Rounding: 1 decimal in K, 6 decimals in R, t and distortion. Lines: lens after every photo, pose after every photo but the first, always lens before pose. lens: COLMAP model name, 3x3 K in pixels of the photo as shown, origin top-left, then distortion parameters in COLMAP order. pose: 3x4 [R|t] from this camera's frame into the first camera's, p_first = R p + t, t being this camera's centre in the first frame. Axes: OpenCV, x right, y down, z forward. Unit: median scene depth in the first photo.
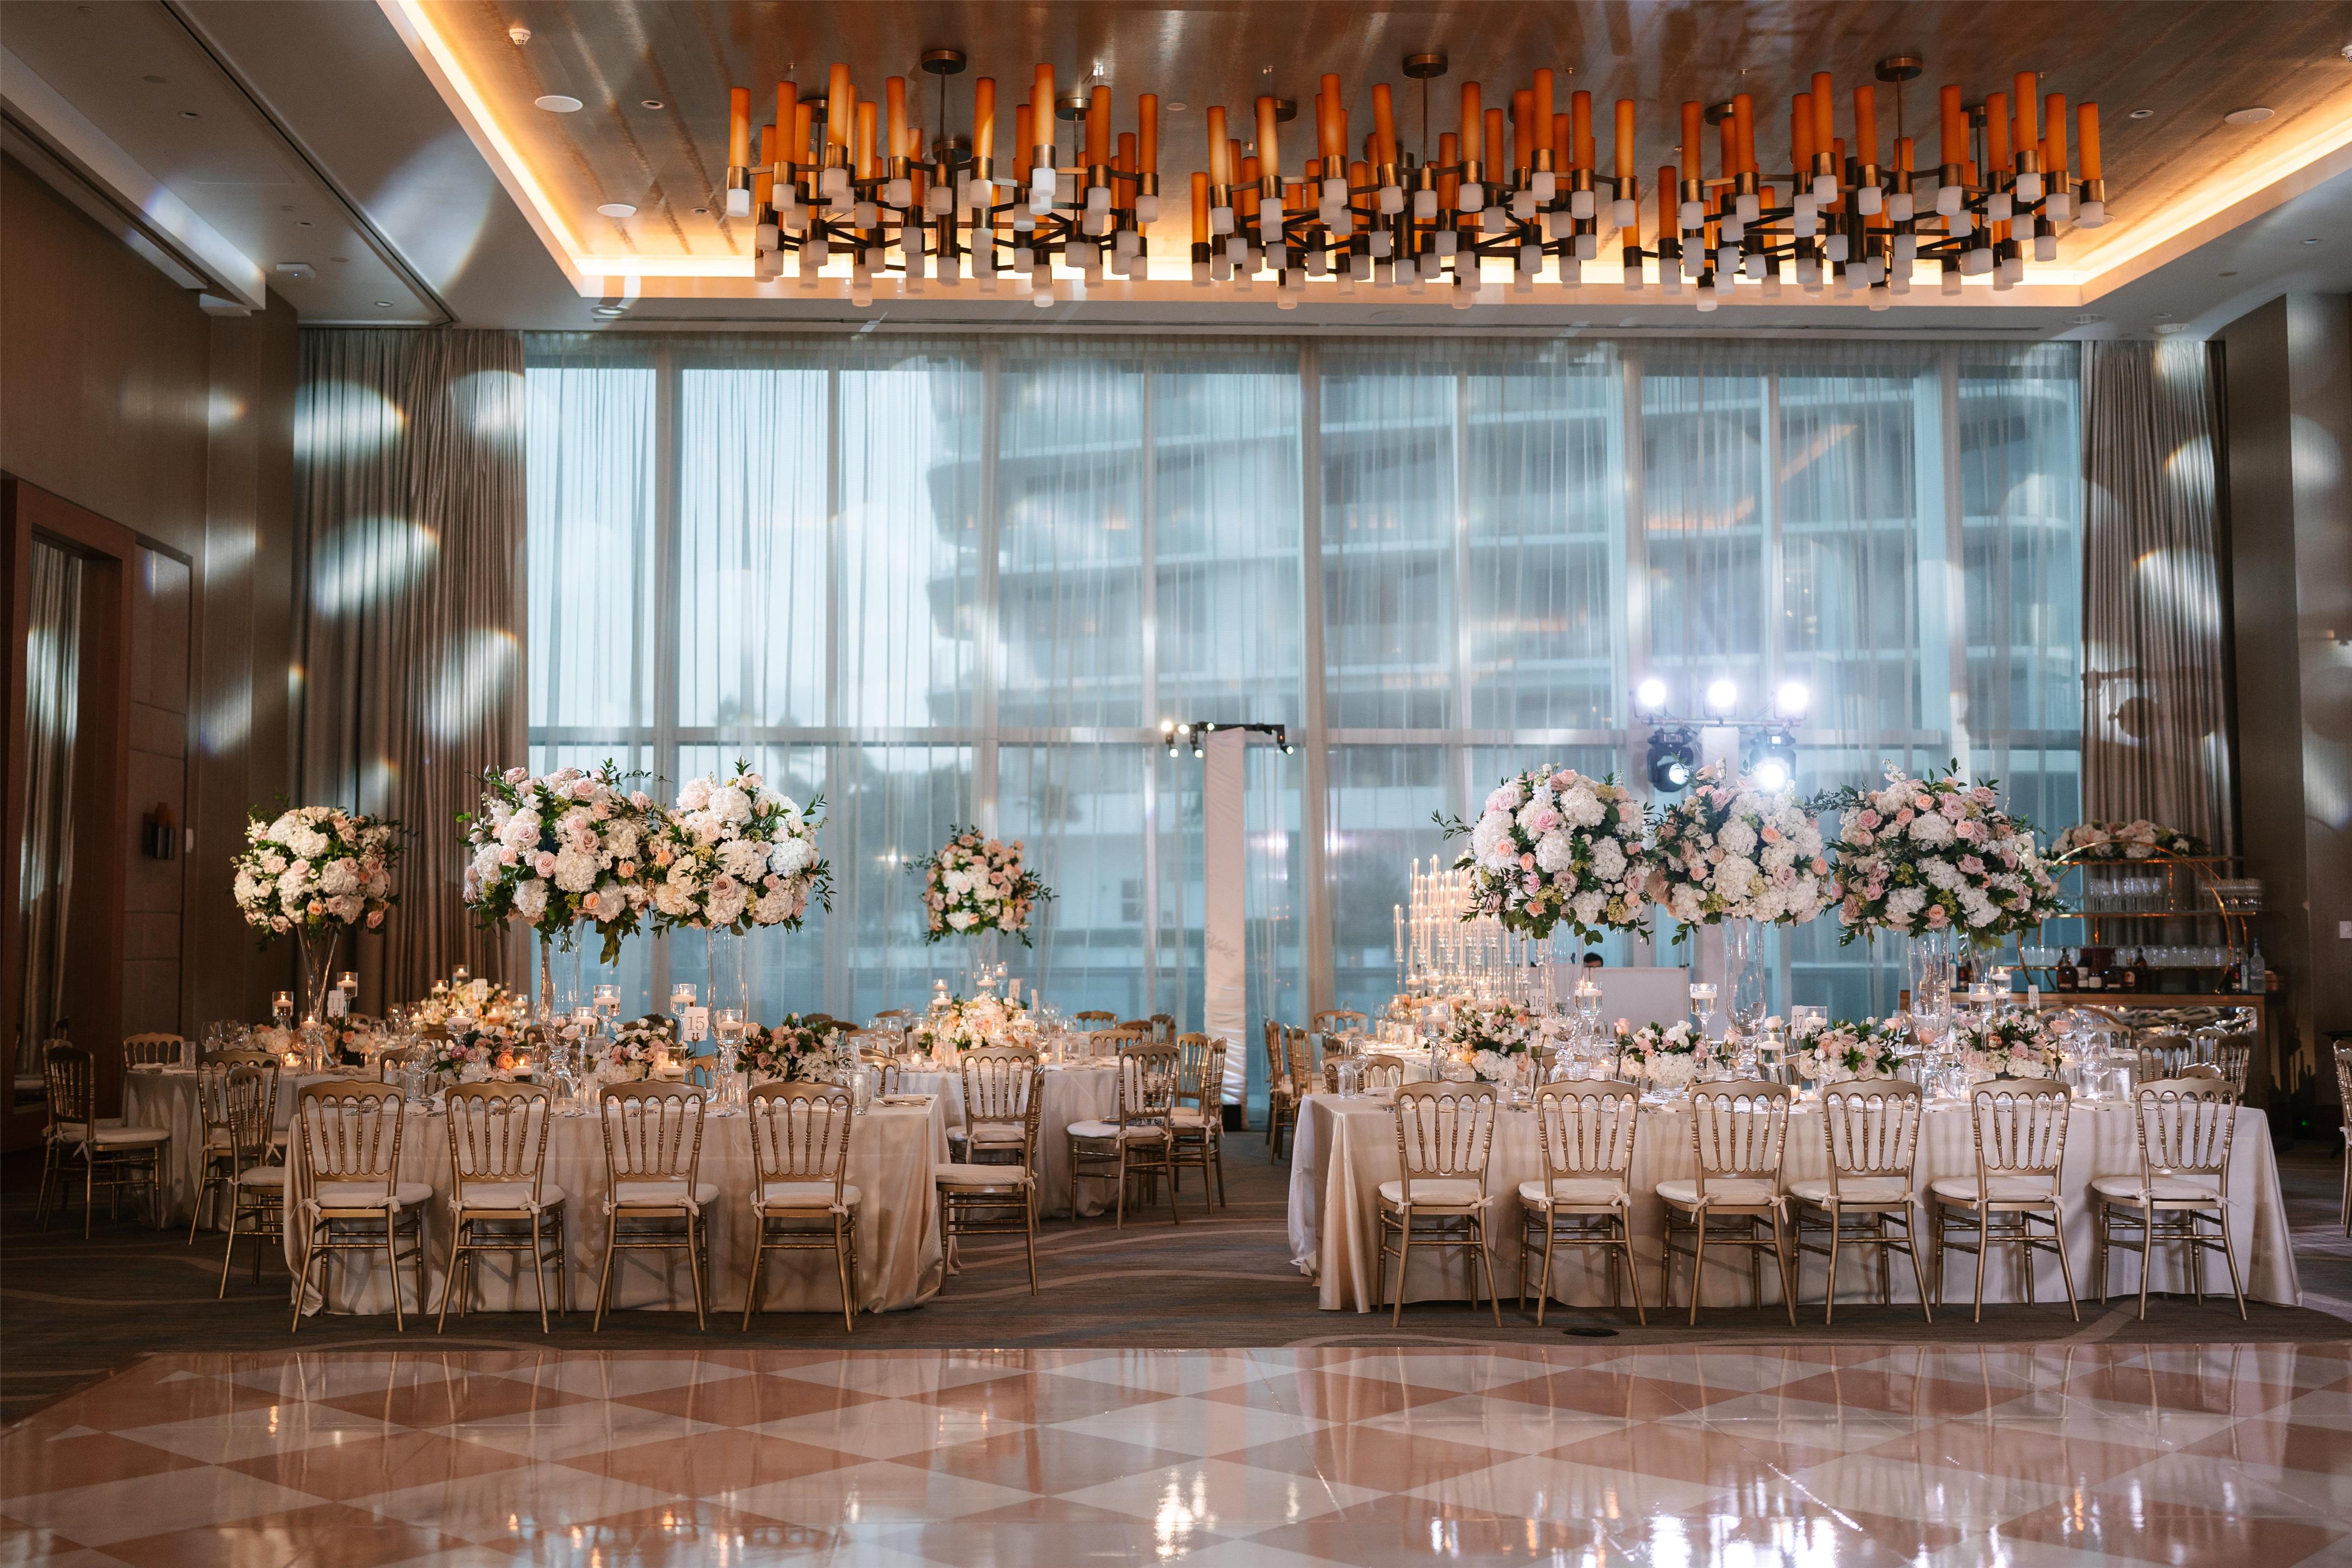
lens RADIAL K [[2596.4, 0, 1176.0], [0, 2596.4, 784.0], [0, 0, 1]] dist [0.117497, 0.018918]
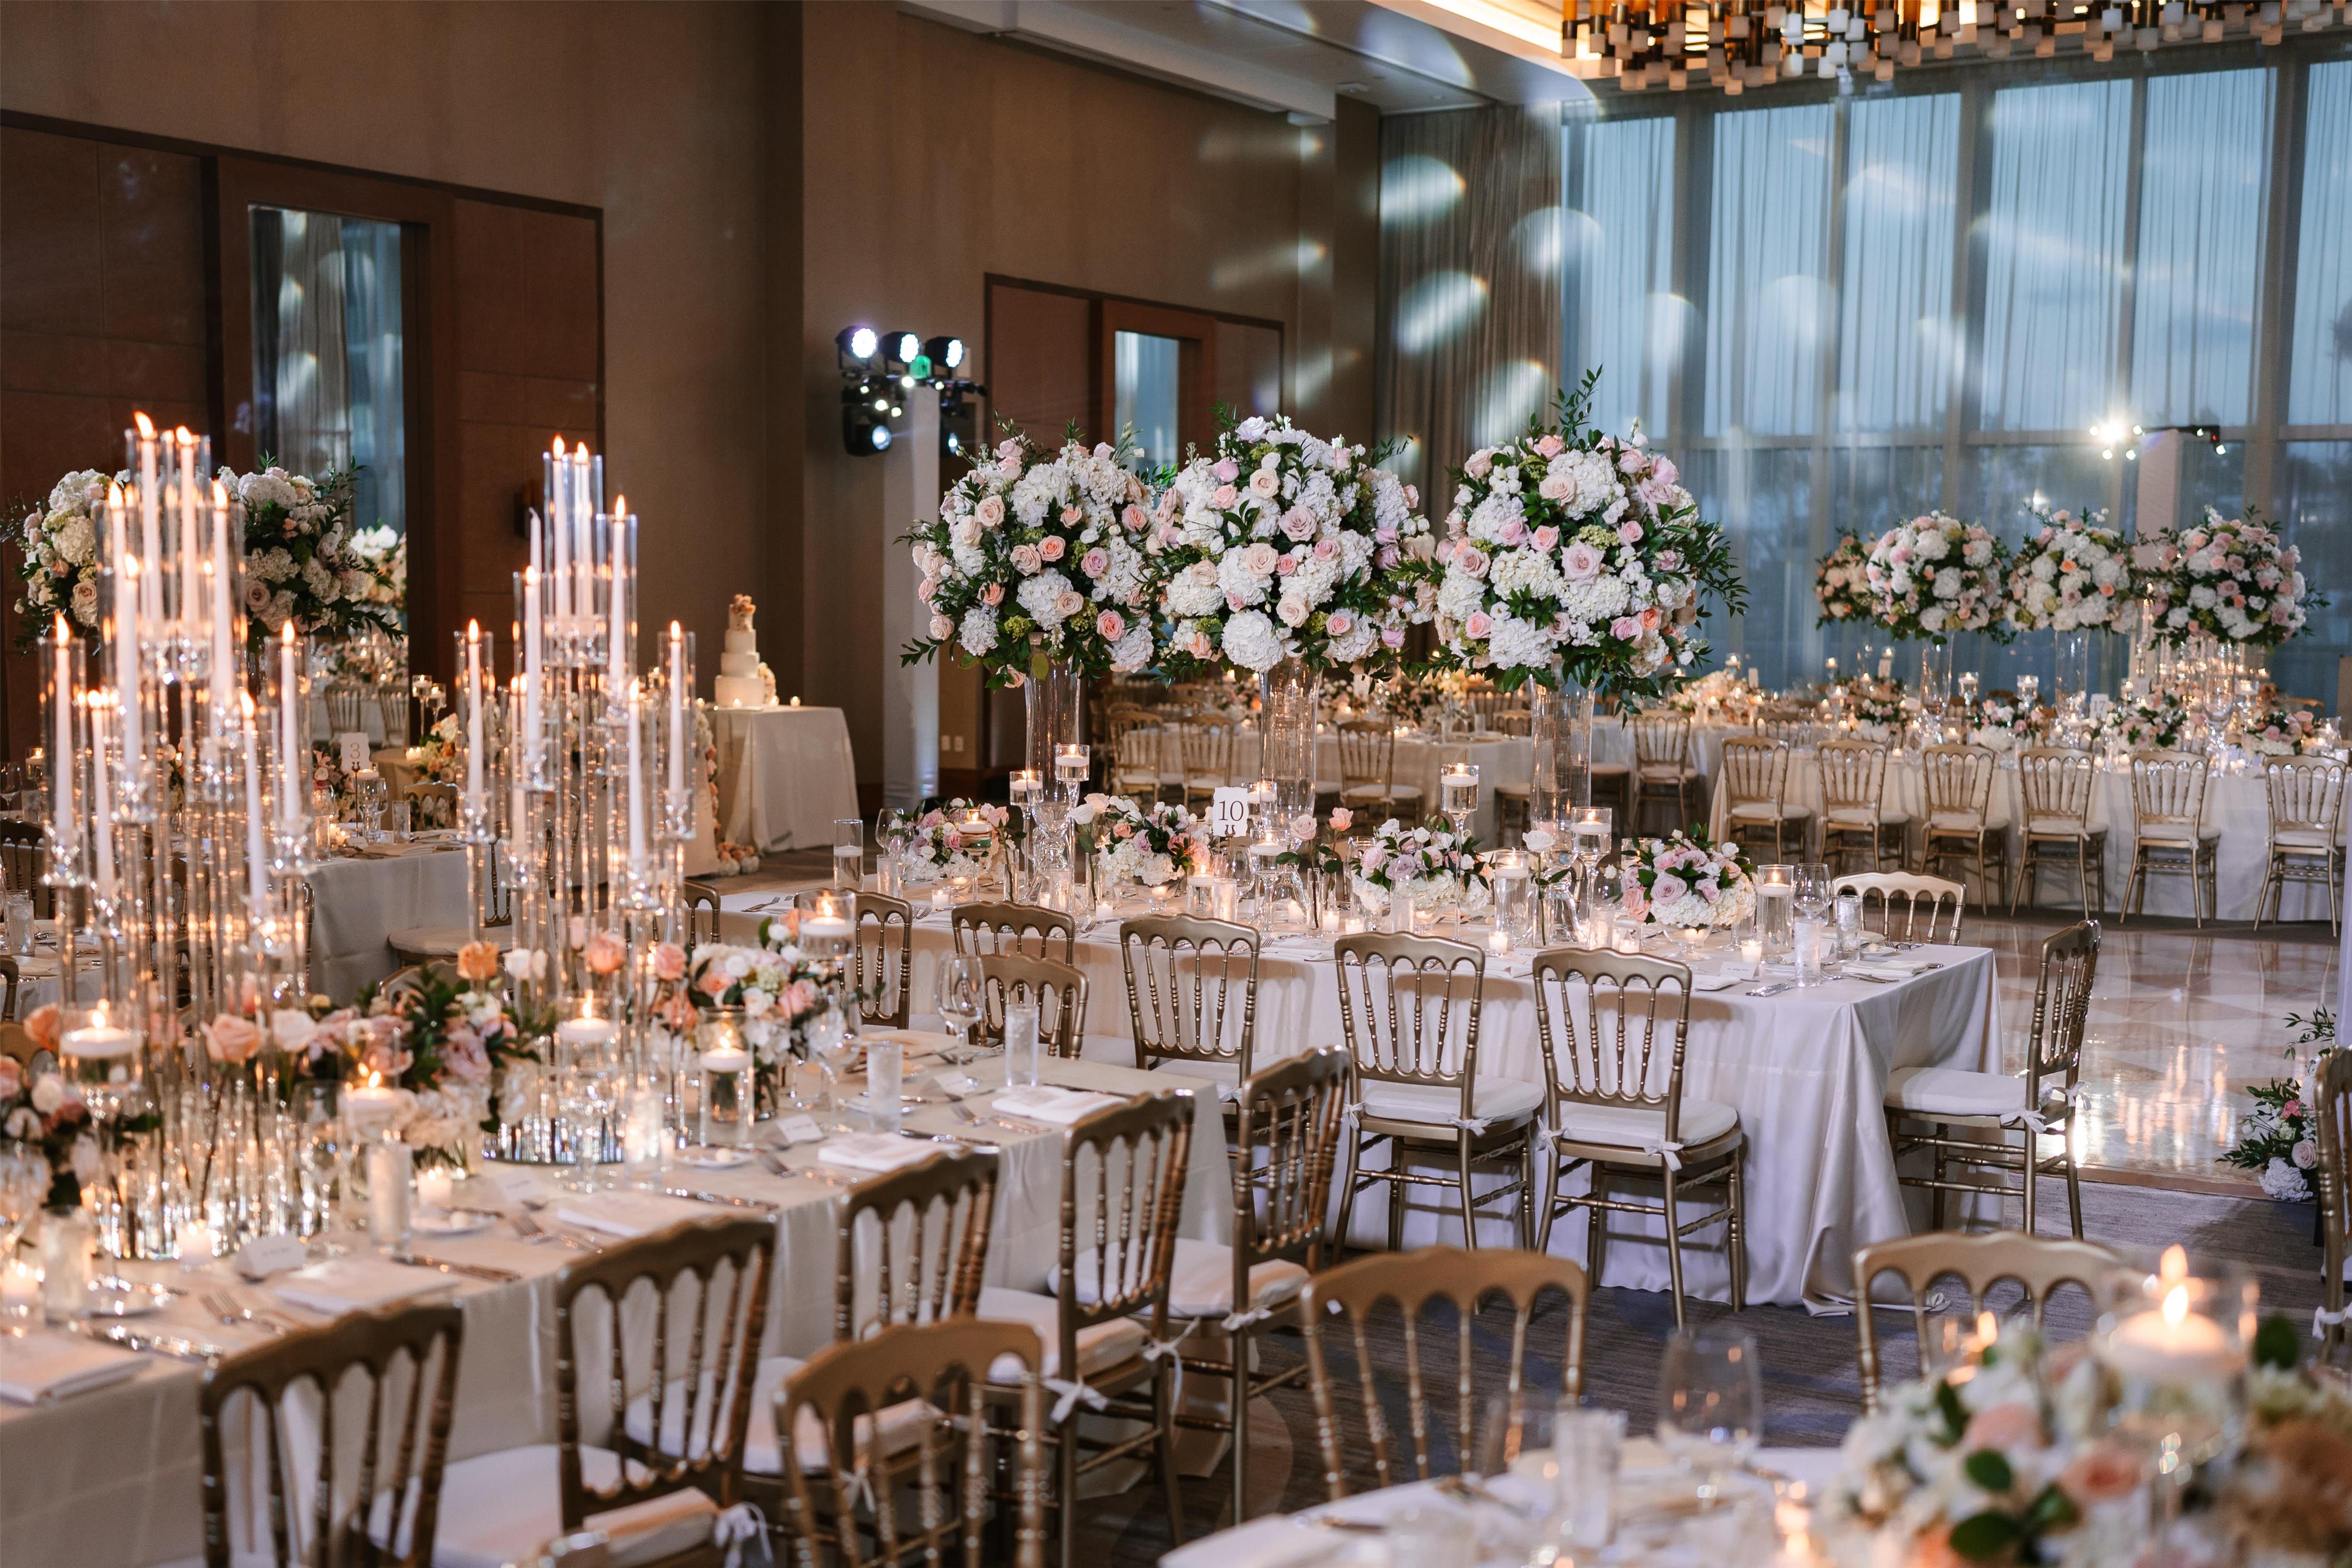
lens RADIAL K [[2596.1, 0, 1176.0], [0, 2596.1, 784.0], [0, 0, 1]] dist [0.117497, 0.018918]
pose [[0.879812, 0.049961, -0.472689, 0.458495], [0.010246, 0.992236, 0.123945, -0.041082], [0.475211, -0.113891, 0.872469, -0.401528]]
